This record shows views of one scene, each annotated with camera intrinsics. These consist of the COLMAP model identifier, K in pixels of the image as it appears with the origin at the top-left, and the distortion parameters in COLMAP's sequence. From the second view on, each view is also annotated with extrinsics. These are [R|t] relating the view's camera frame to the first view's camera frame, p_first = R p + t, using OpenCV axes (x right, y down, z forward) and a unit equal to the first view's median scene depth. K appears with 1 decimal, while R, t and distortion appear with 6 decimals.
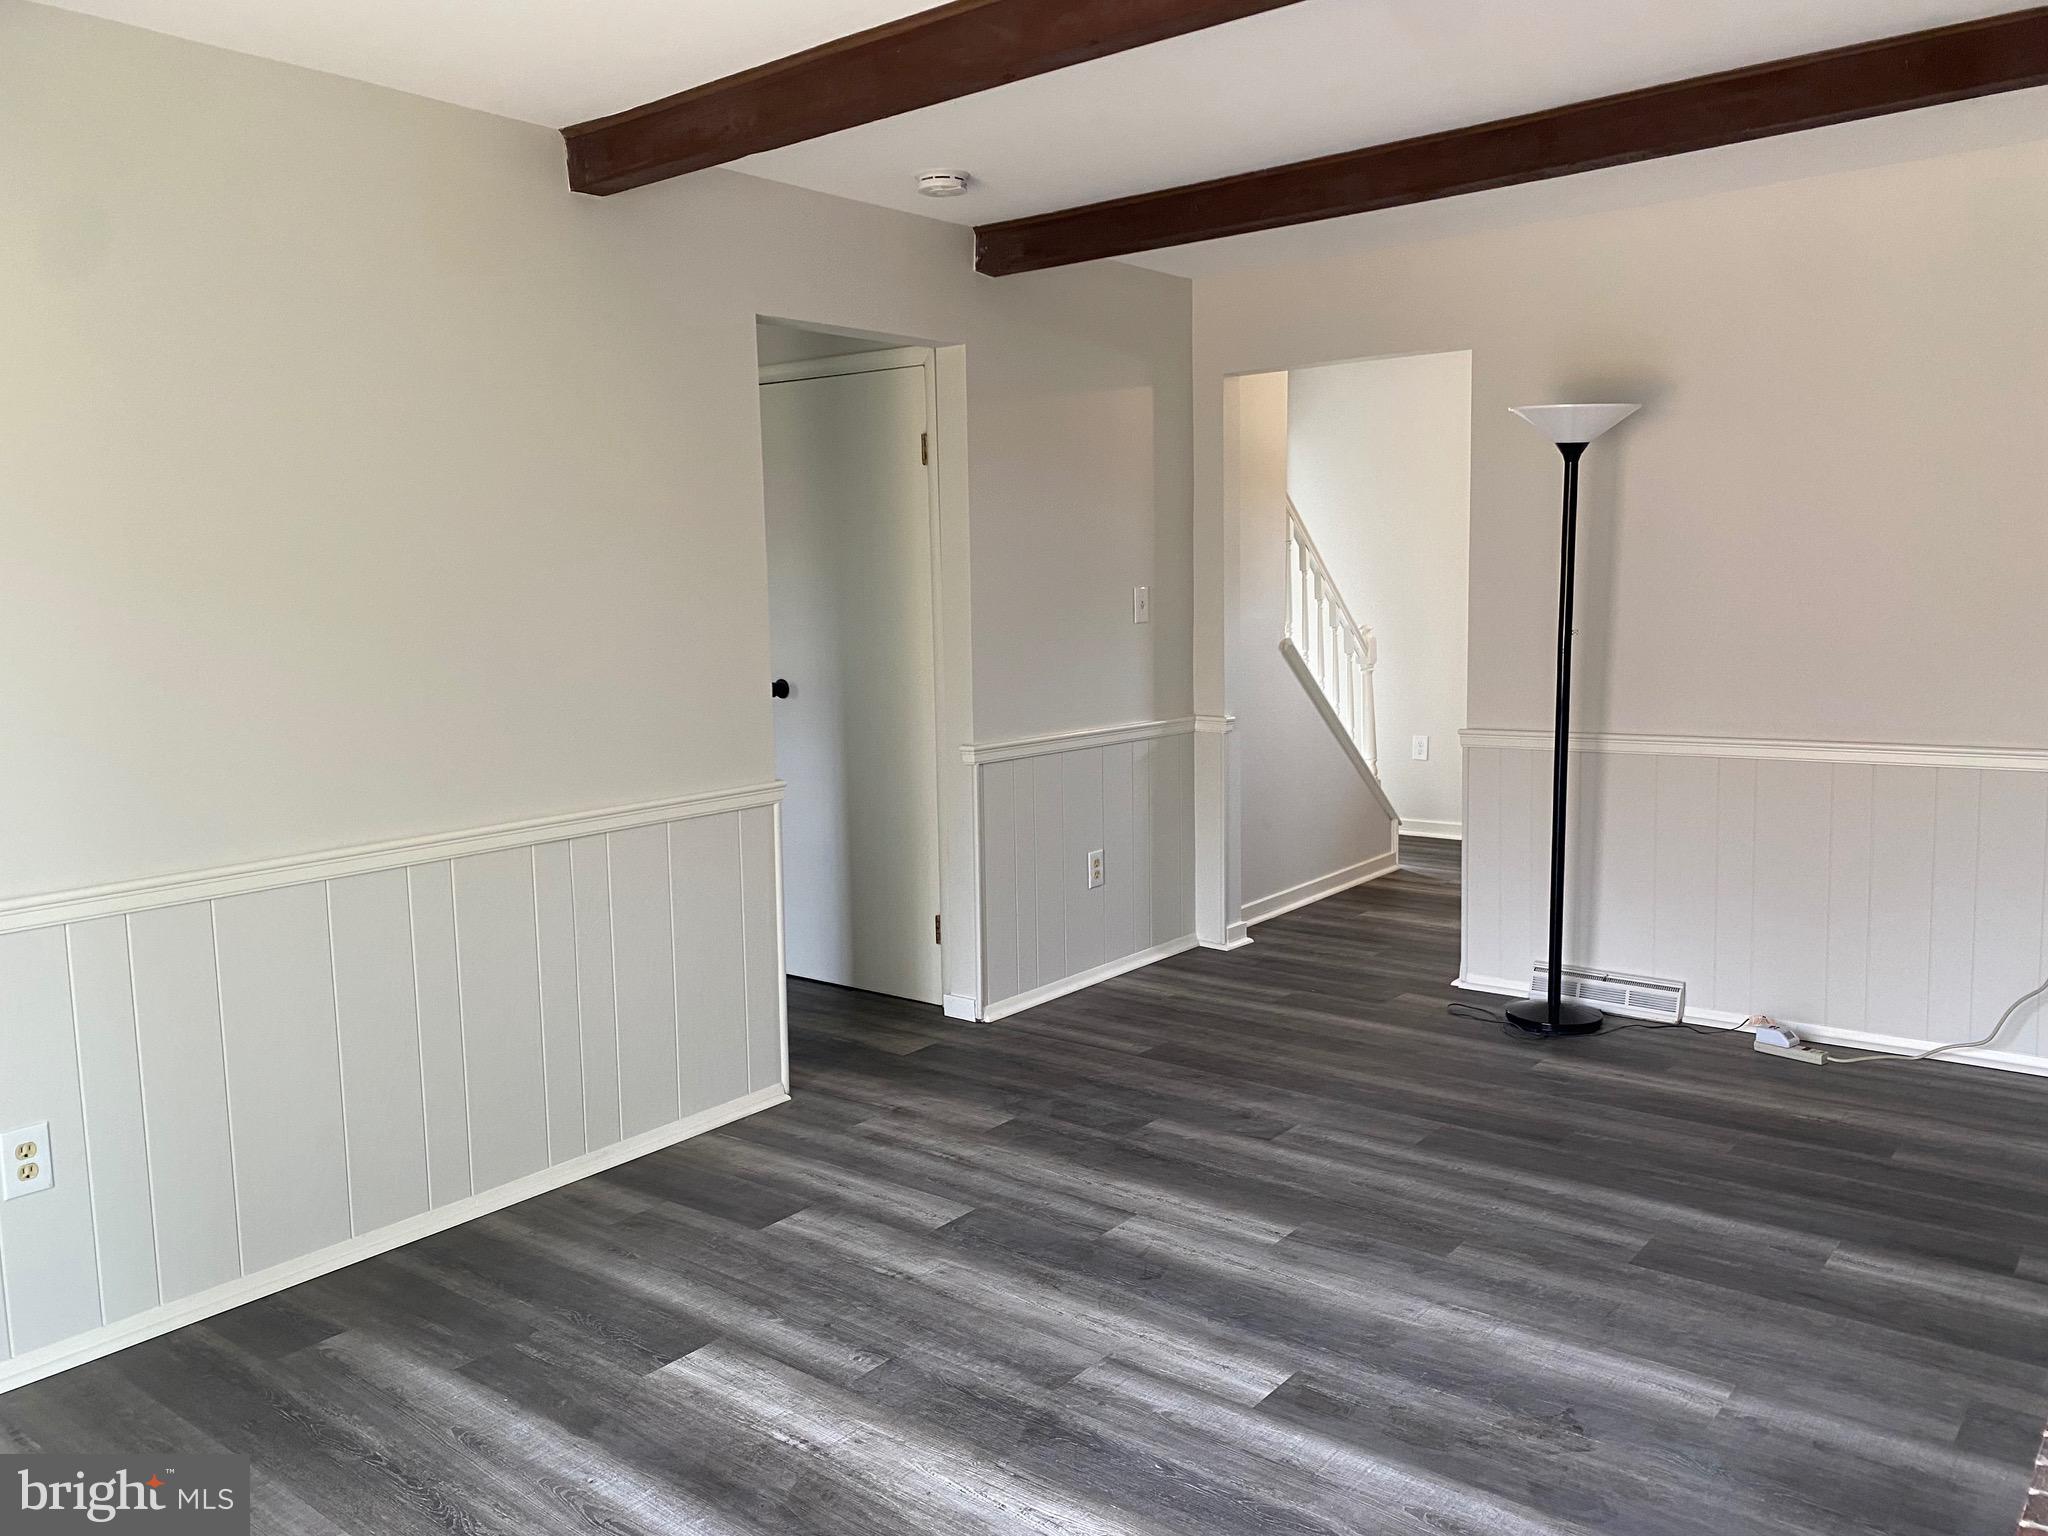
lens RADIAL K [[1567.9, 0, 1030.0], [0, 1567.9, 758.0], [0, 0, 1]] dist [0.008538, -0.001136]
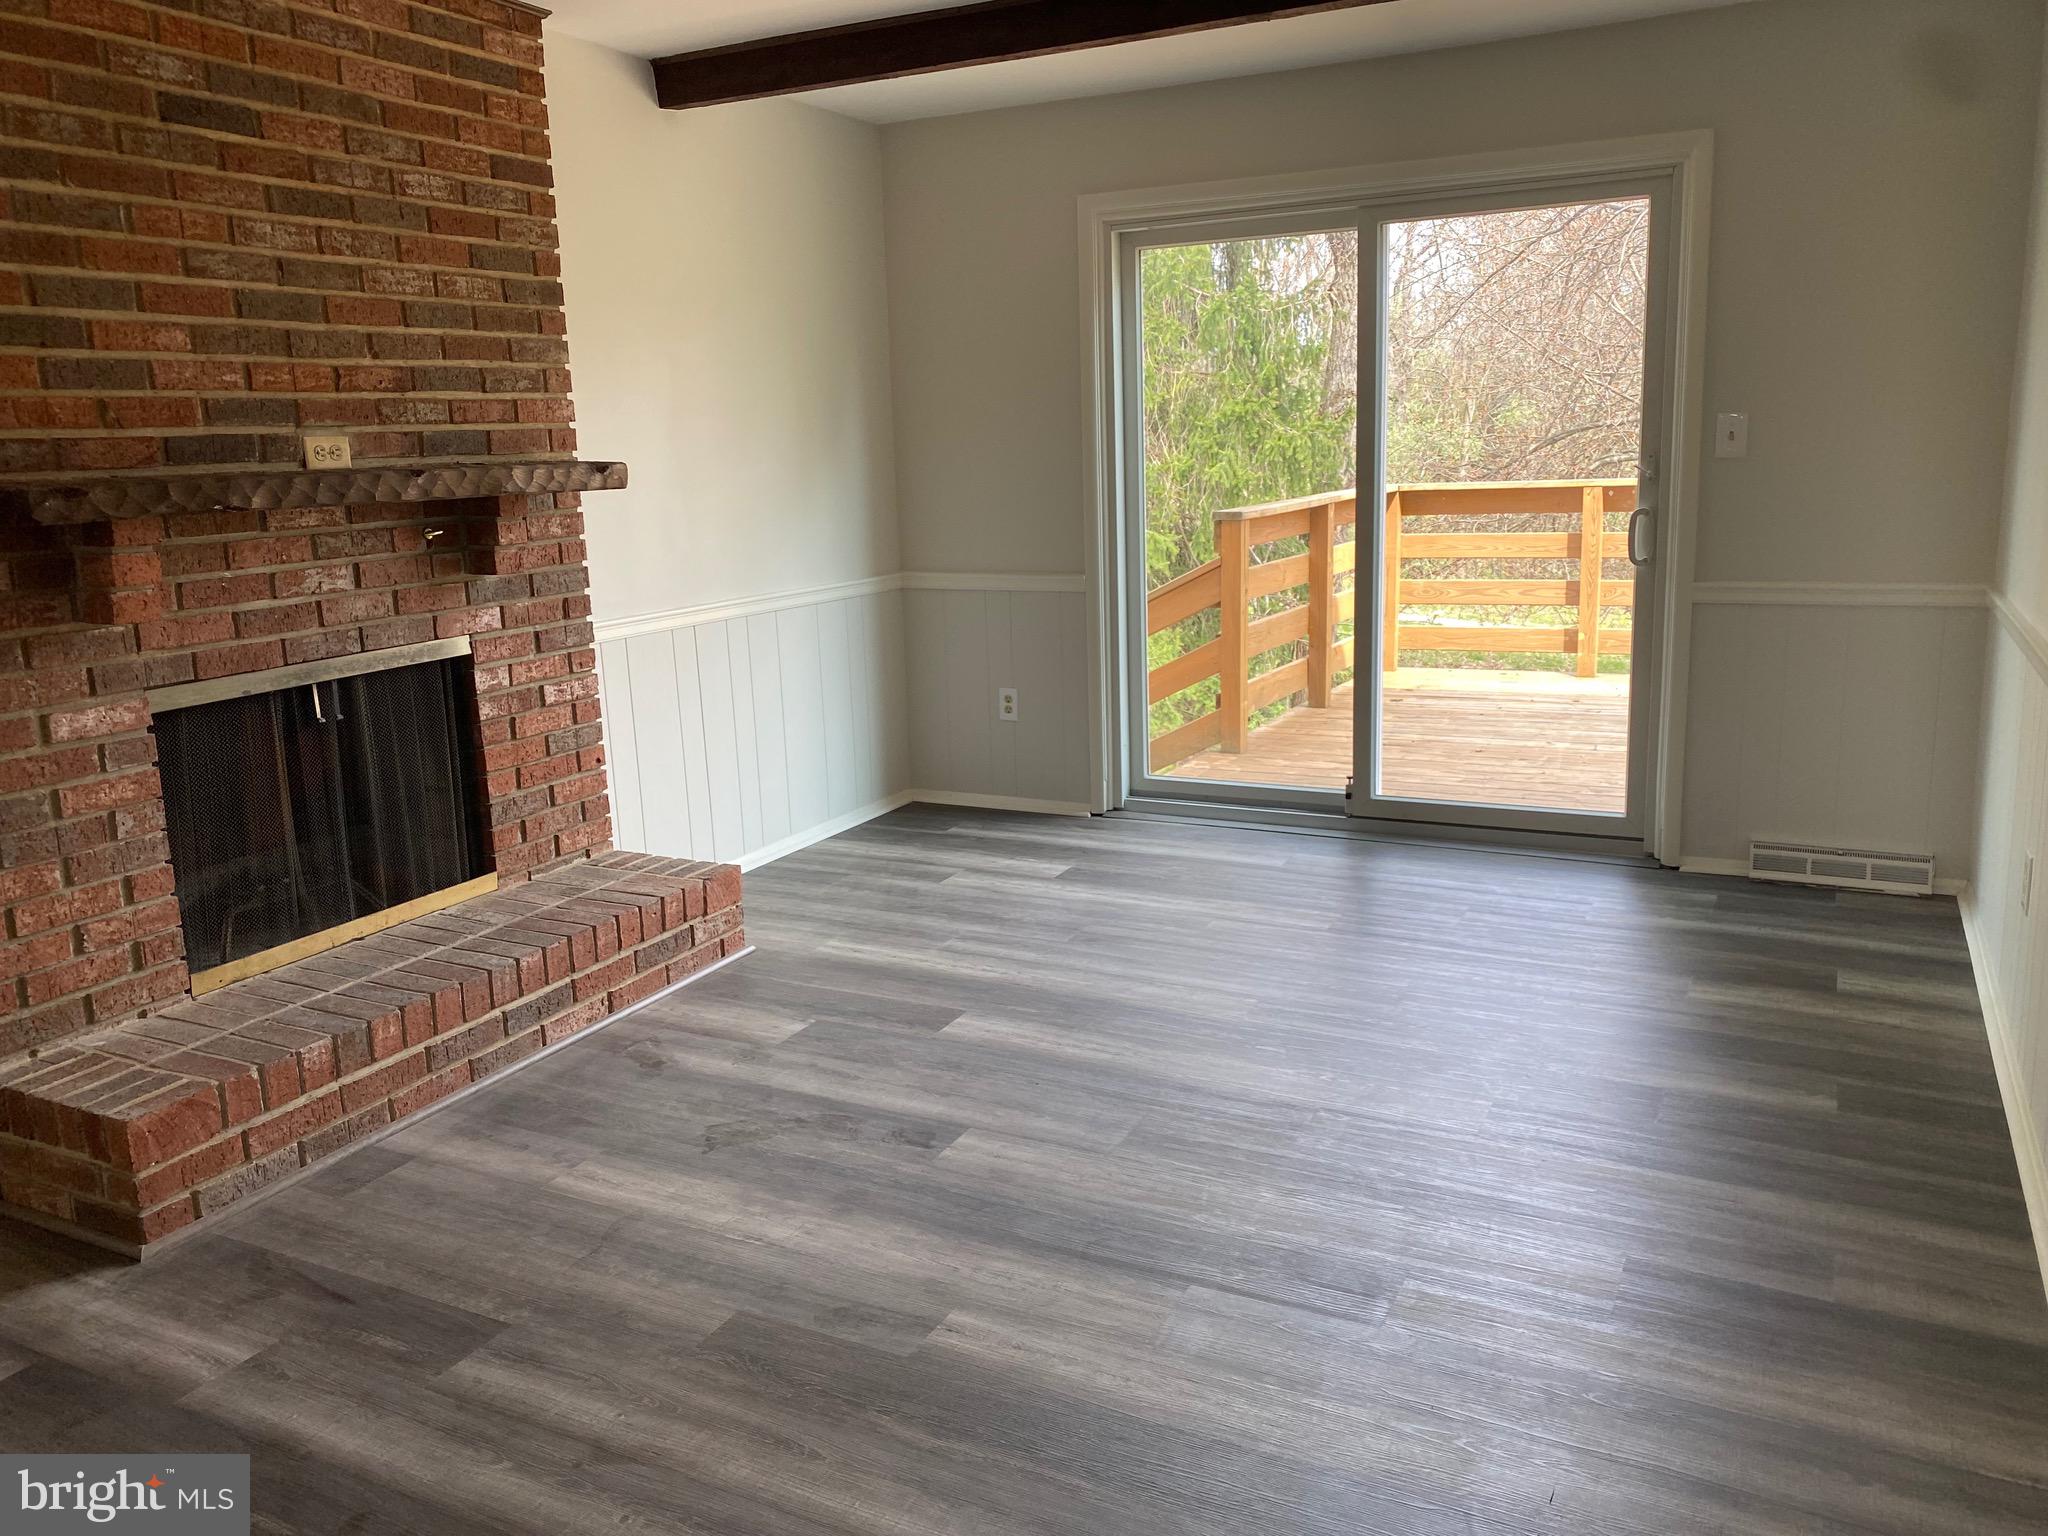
lens RADIAL K [[1567.9, 0, 1030.0], [0, 1567.9, 758.0], [0, 0, 1]] dist [0.008538, -0.001136]
pose [[-0.978398, 0.093610, -0.184321, 0.260308], [0.030634, 0.947411, 0.318549, -0.205657], [0.204447, 0.306021, -0.929813, 1.812390]]
